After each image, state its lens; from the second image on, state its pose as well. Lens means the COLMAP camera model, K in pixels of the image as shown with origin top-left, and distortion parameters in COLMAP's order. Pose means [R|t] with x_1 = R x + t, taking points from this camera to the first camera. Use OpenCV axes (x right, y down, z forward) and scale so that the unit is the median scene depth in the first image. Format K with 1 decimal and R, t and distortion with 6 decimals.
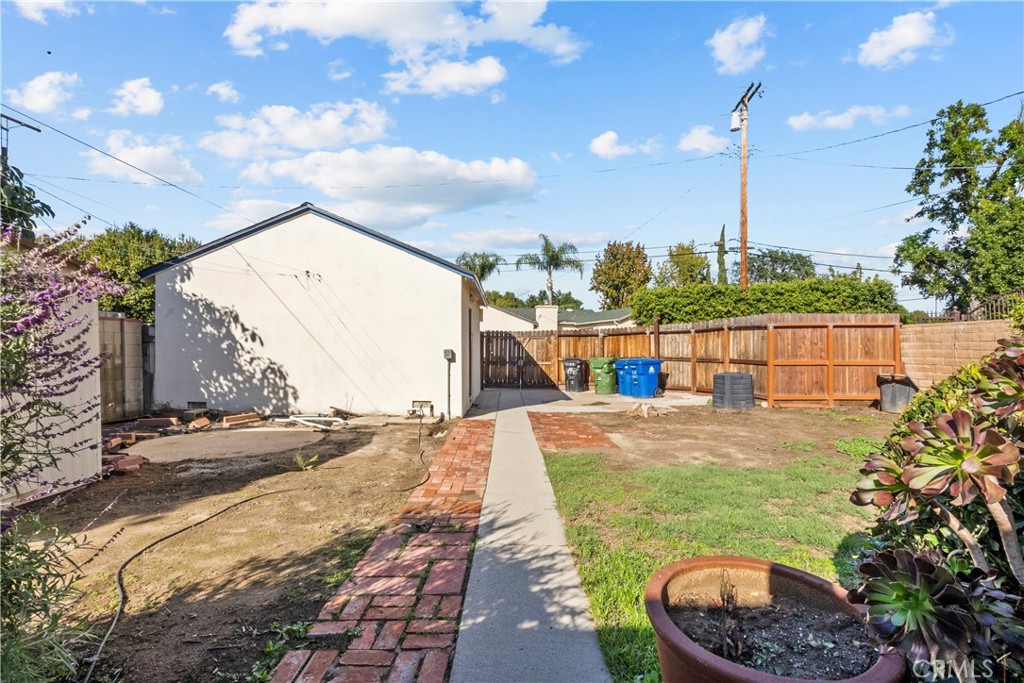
lens RADIAL K [[484.4, 0, 512.9], [0, 484.4, 345.6], [0, 0, 1]] dist [0.000349, -0.000638]
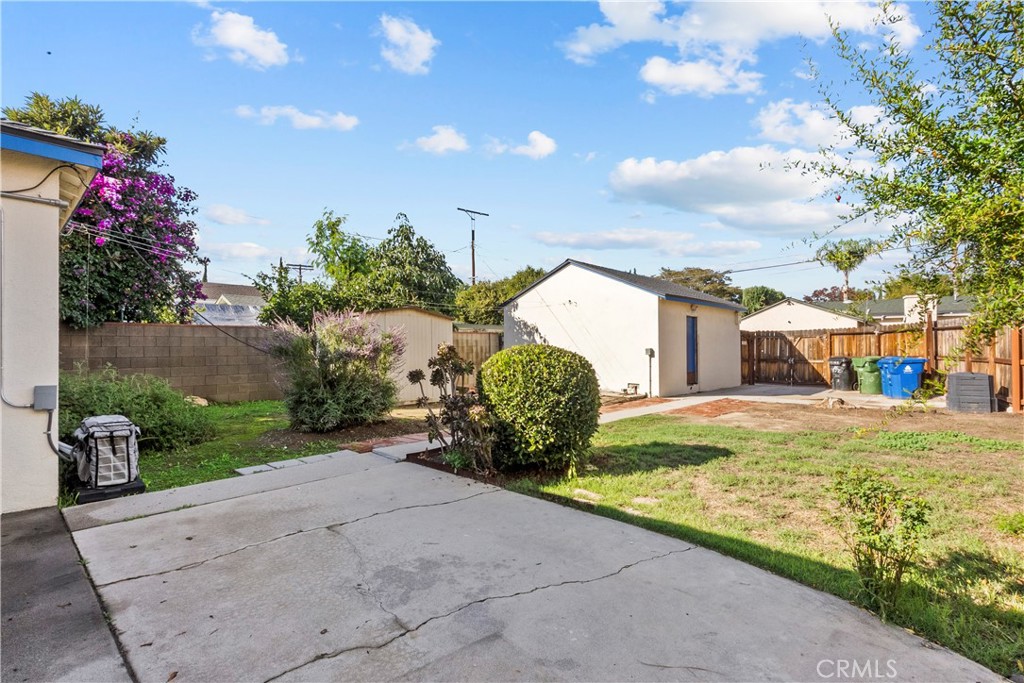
lens RADIAL K [[484.4, 0, 516.3], [0, 484.4, 343.2], [0, 0, 1]] dist [0.000349, -0.000638]
pose [[0.721086, -0.010529, -0.692765, 0.360589], [0.008109, 0.999944, -0.006757, -0.000380], [0.692798, -0.000745, 0.721132, -0.187413]]
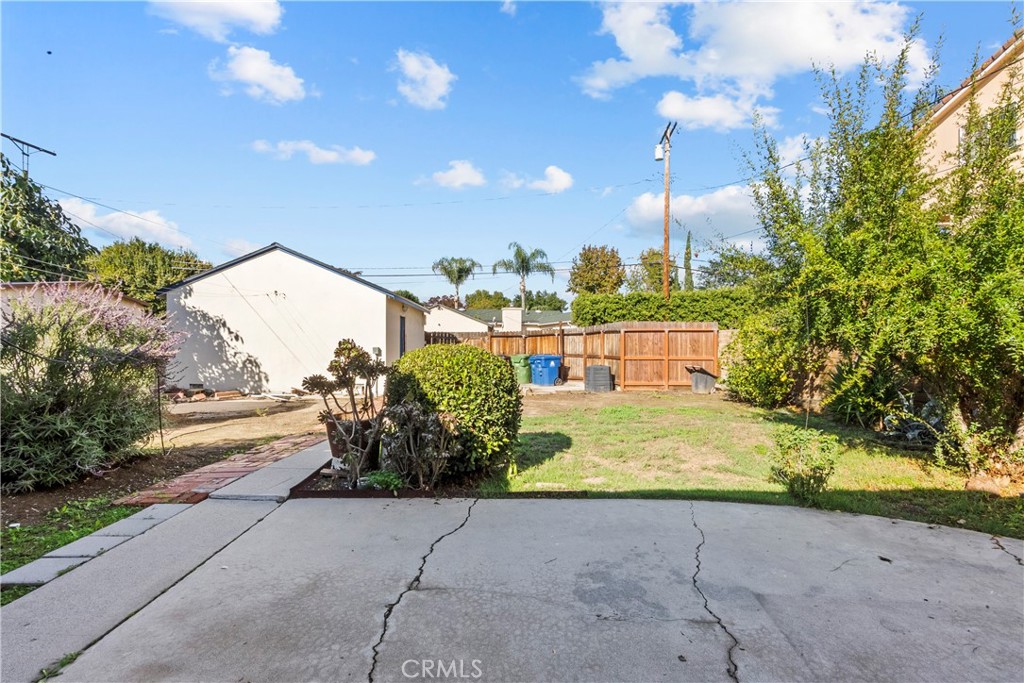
lens RADIAL K [[484.4, 0, 514.9], [0, 484.4, 345.1], [0, 0, 1]] dist [0.000349, -0.000638]
pose [[0.999918, 0.003735, 0.012236, 0.158425], [-0.003769, 0.999989, 0.002740, -0.002107], [-0.012225, -0.002786, 0.999921, -0.259213]]
